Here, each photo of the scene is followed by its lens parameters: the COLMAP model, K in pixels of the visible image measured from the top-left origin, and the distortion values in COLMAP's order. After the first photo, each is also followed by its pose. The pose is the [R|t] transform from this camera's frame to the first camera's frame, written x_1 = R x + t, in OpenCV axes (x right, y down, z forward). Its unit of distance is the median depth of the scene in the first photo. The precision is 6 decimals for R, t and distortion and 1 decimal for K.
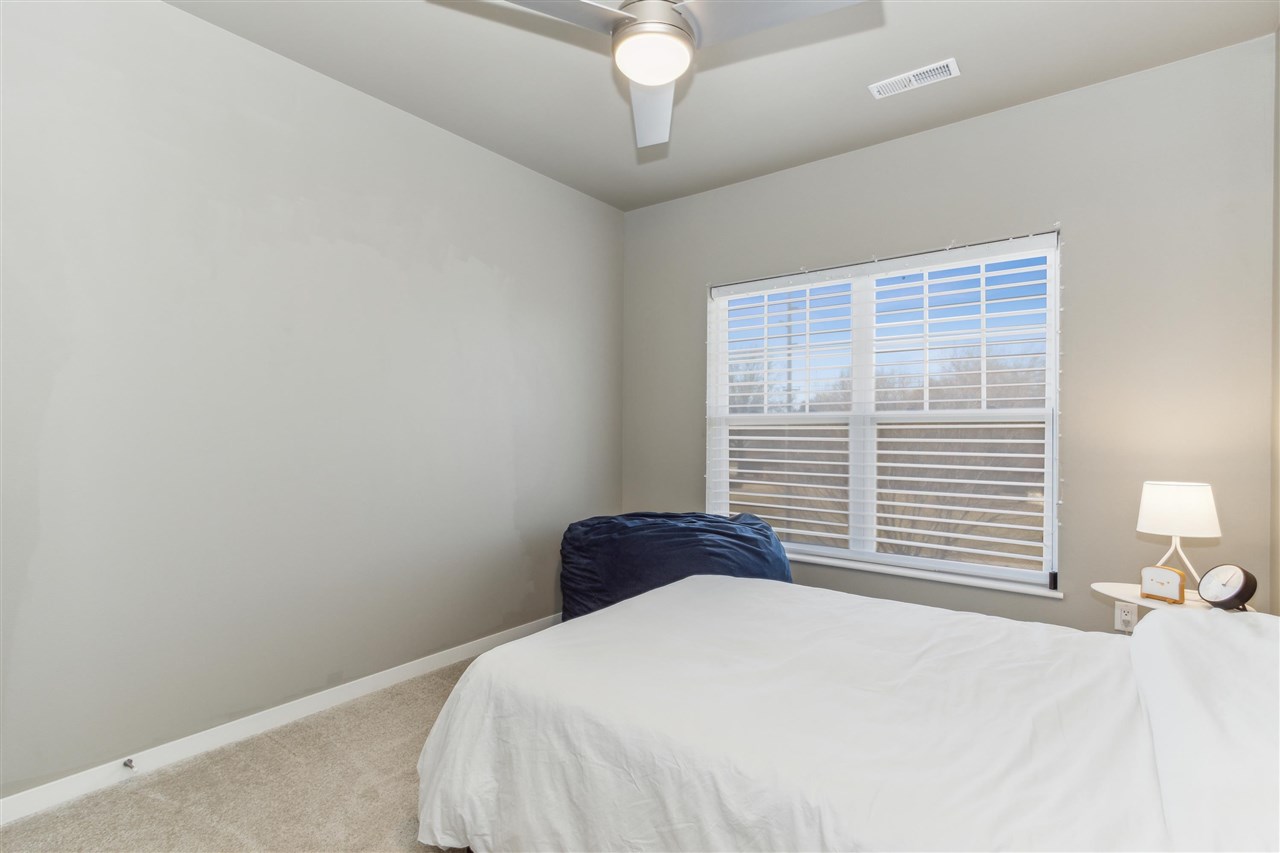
lens RADIAL K [[598.4, 0, 640.0], [0, 598.4, 433.9], [0, 0, 1]] dist [-0.001340, 0.000874]
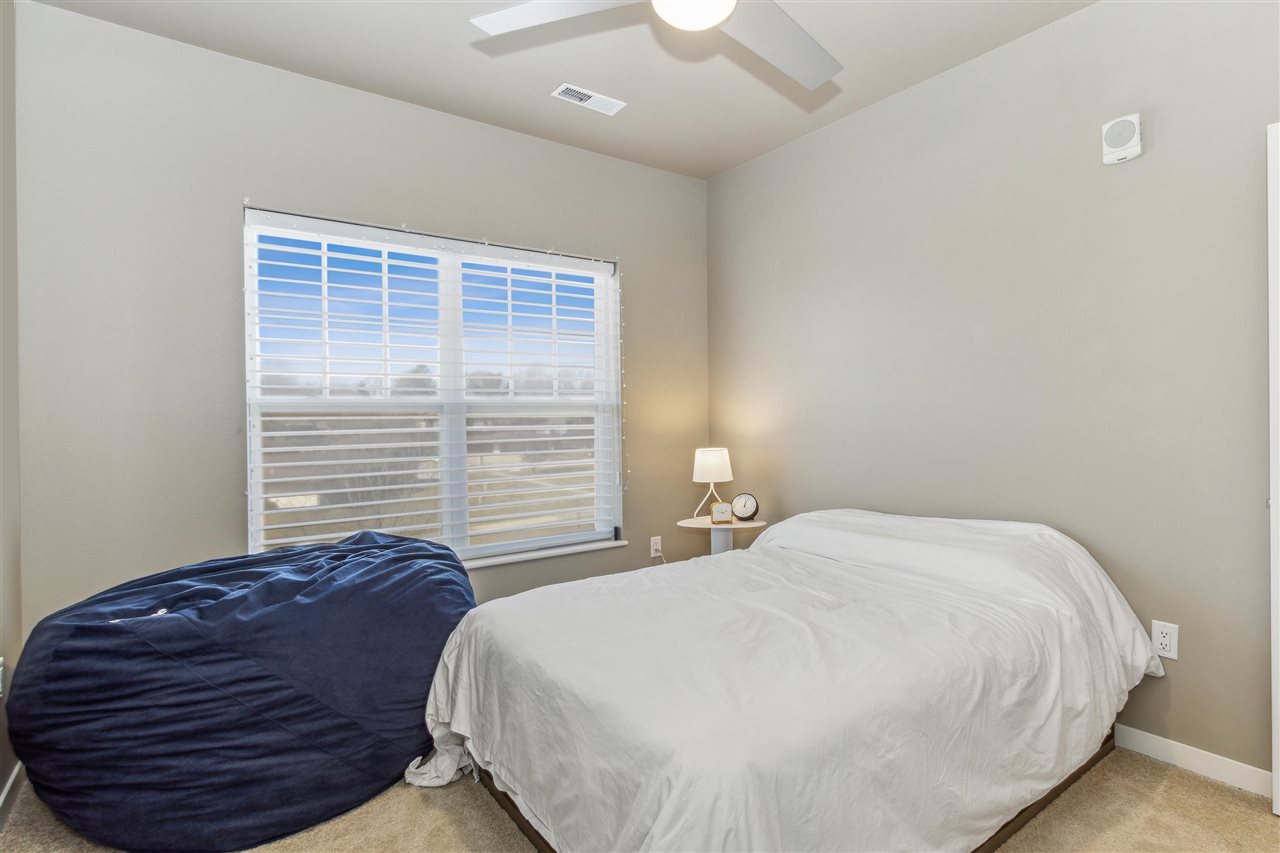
lens RADIAL K [[678.9, 0, 605.1], [0, 678.9, 408.1], [0, 0, 1]] dist [-0.000161, -0.000008]
pose [[0.292429, -0.001318, 0.956286, -0.665920], [0.020144, 0.999786, -0.004782, -0.016263], [-0.956075, 0.020662, 0.292392, 0.552914]]
